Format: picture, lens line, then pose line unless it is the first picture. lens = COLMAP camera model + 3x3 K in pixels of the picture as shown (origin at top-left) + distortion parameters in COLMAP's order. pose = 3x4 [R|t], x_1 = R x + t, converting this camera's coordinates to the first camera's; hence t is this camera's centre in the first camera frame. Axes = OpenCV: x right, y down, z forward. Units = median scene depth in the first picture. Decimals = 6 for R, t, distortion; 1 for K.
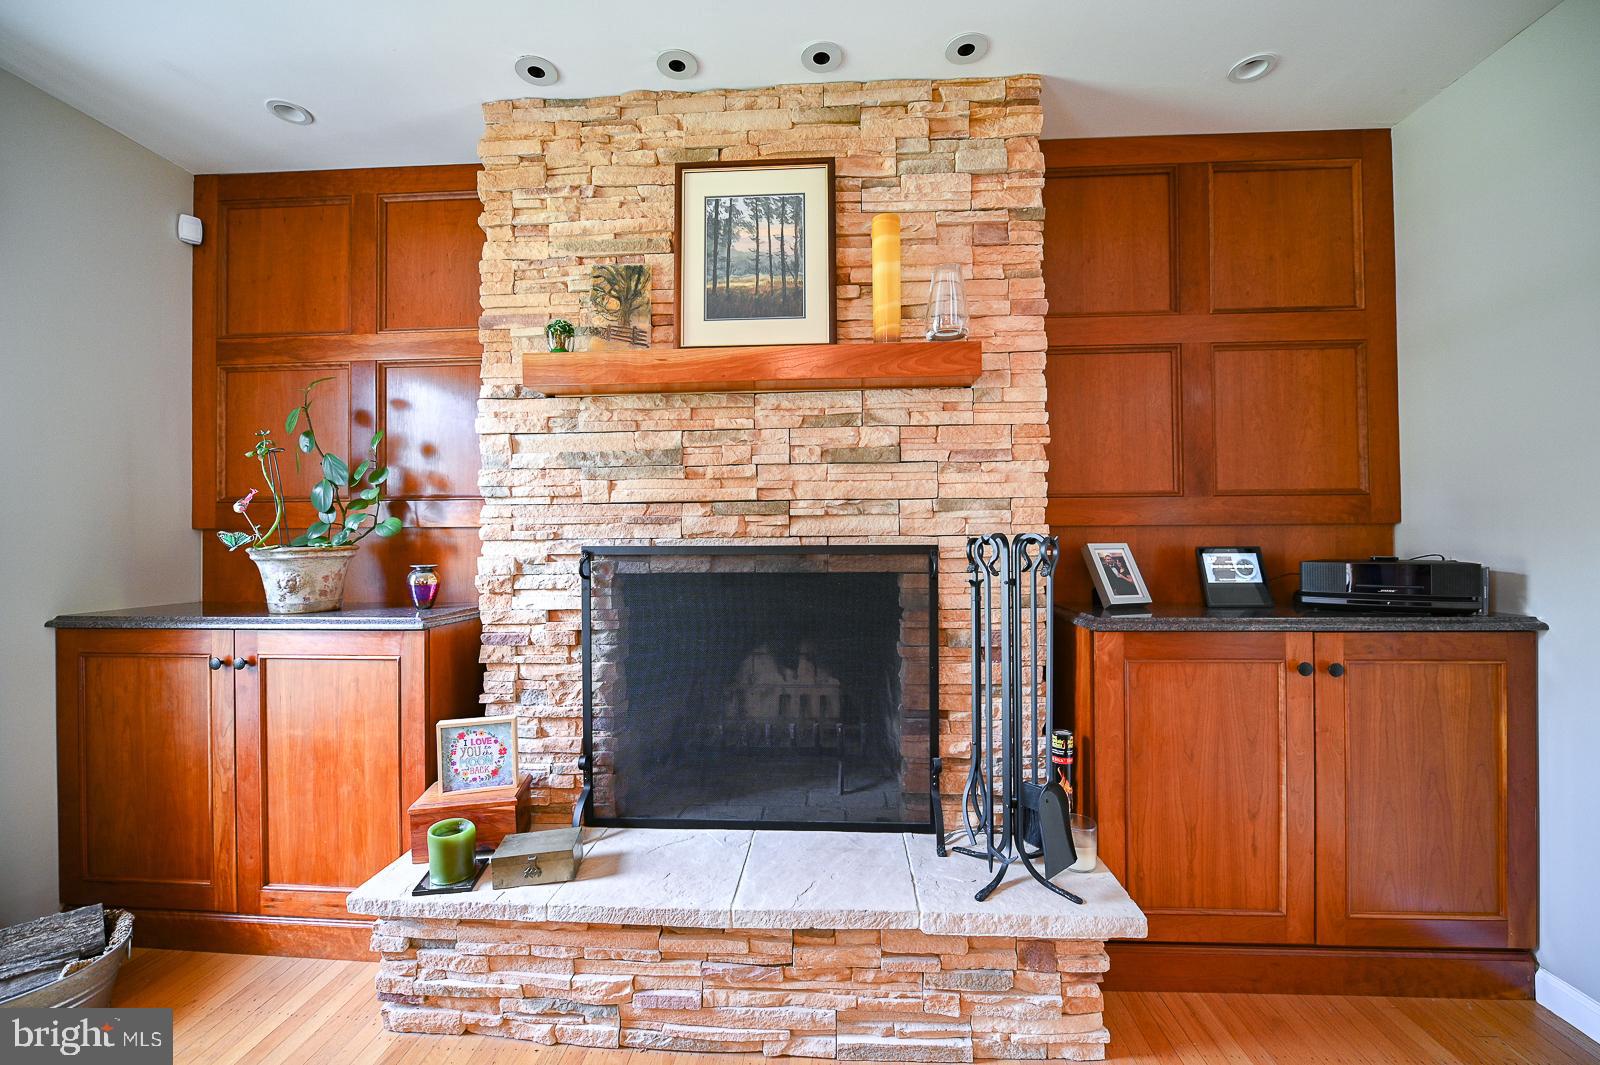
lens RADIAL K [[643.0, 0, 814.7], [0, 643.0, 535.9], [0, 0, 1]] dist [-0.005954, -0.001784]
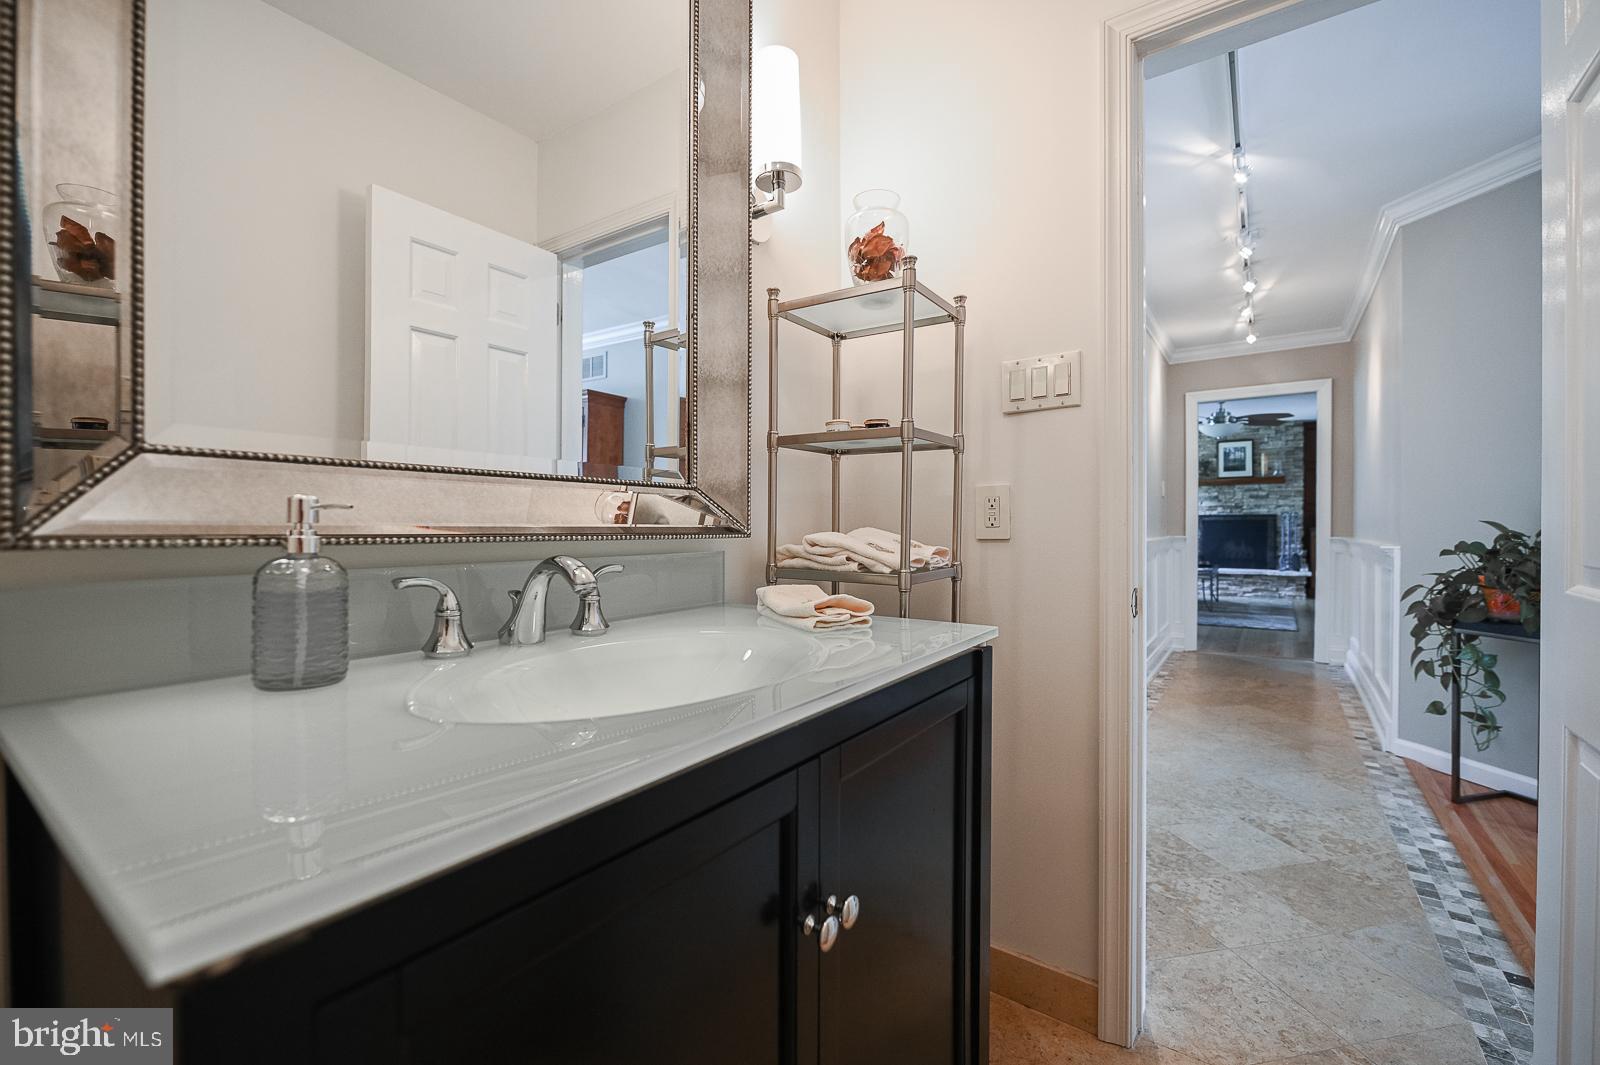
lens RADIAL K [[679.2, 0, 791.2], [0, 679.2, 531.1], [0, 0, 1]] dist [-0.008172, -0.000596]
pose [[0.841983, 0.008020, -0.539445, -0.154623], [0.003246, 0.999796, 0.019931, 0.027760], [0.539495, -0.018533, 0.841785, -5.505361]]
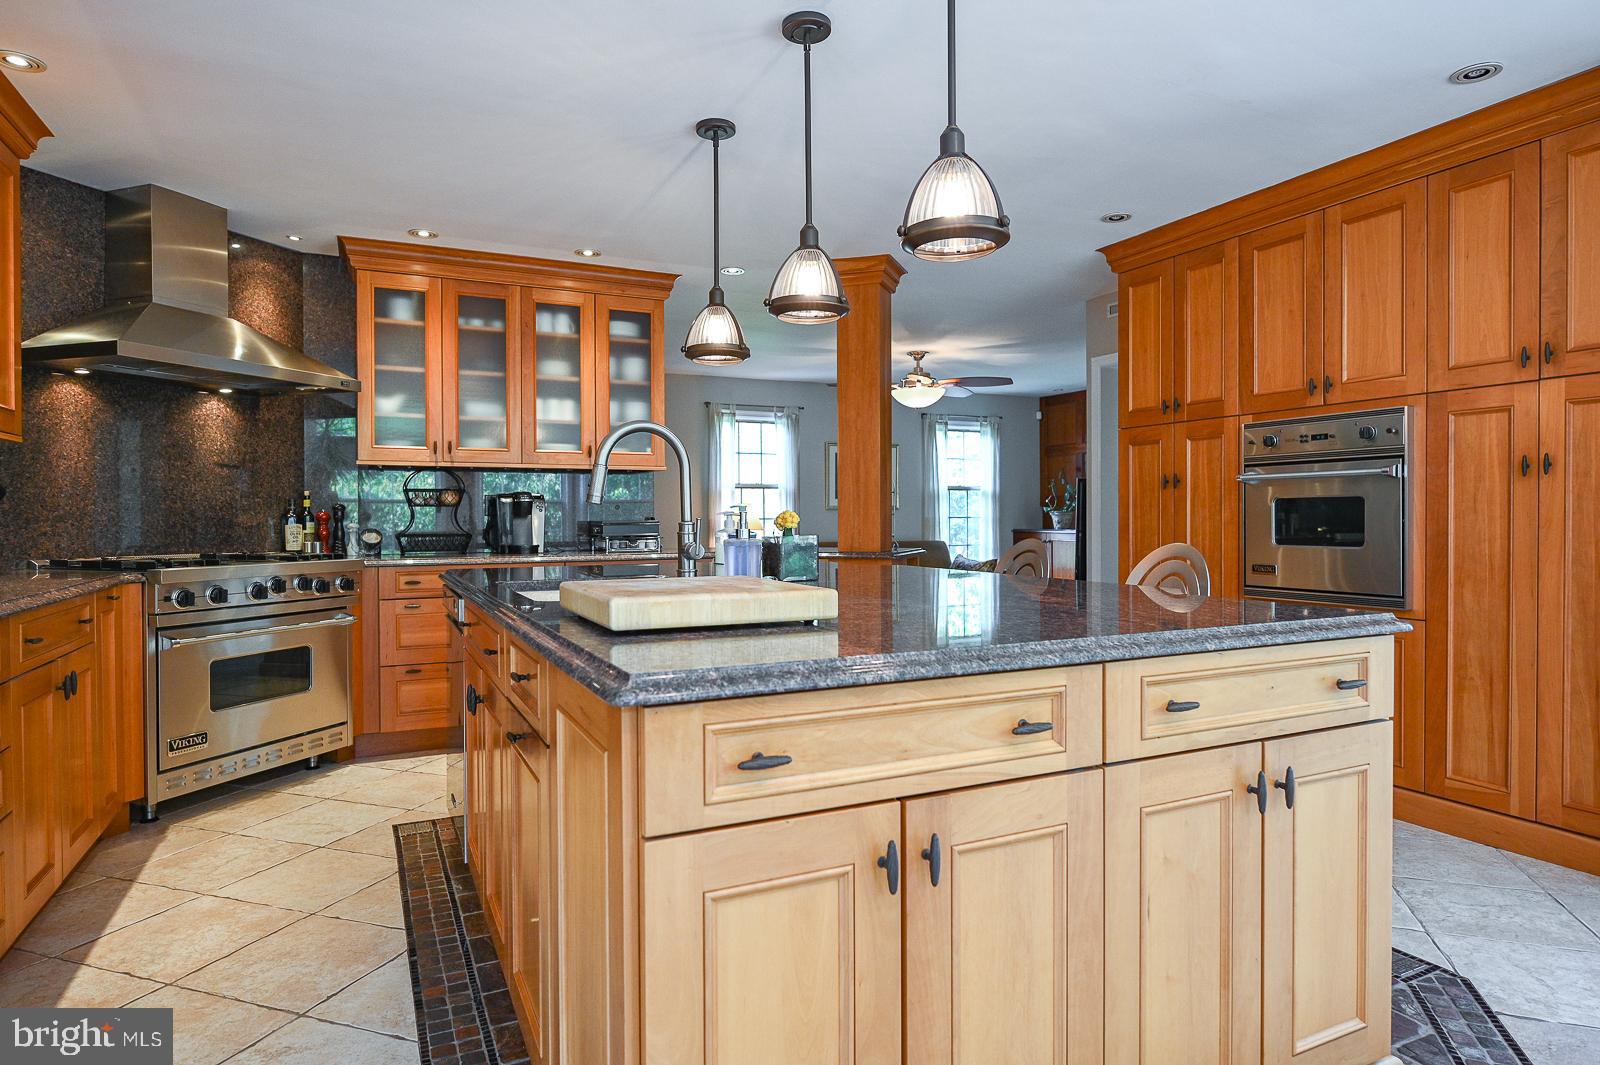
lens RADIAL K [[913.6, 0, 801.4], [0, 913.6, 528.5], [0, 0, 1]] dist [-0.003699, 0.000486]
pose [[0.486401, 0.014743, -0.873612, 3.197023], [0.009851, 0.999702, 0.022356, -0.014059], [0.873680, -0.019480, 0.486110, -2.980234]]
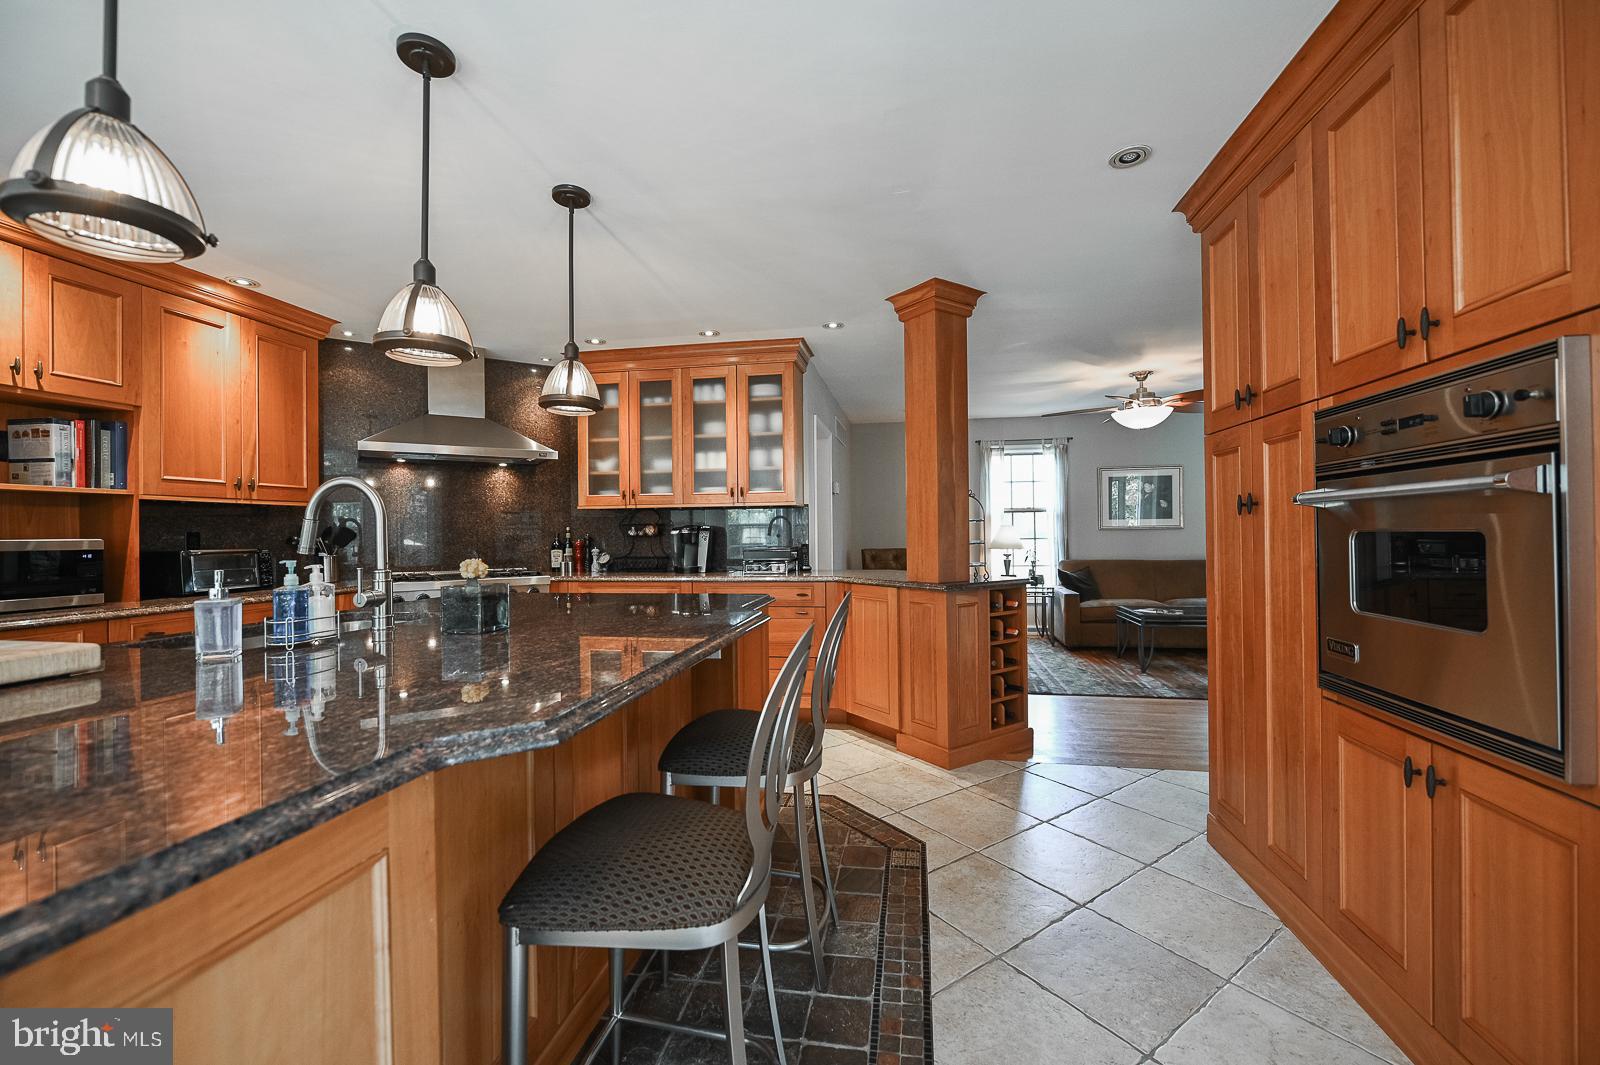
lens RADIAL K [[643.0, 0, 807.5], [0, 643.0, 531.7], [0, 0, 1]] dist [-0.005954, -0.001784]
pose [[-0.108432, 0.005702, -0.994087, 2.847907], [0.021649, 0.999760, 0.003373, -0.044621], [0.993868, -0.021156, -0.108530, -1.677435]]
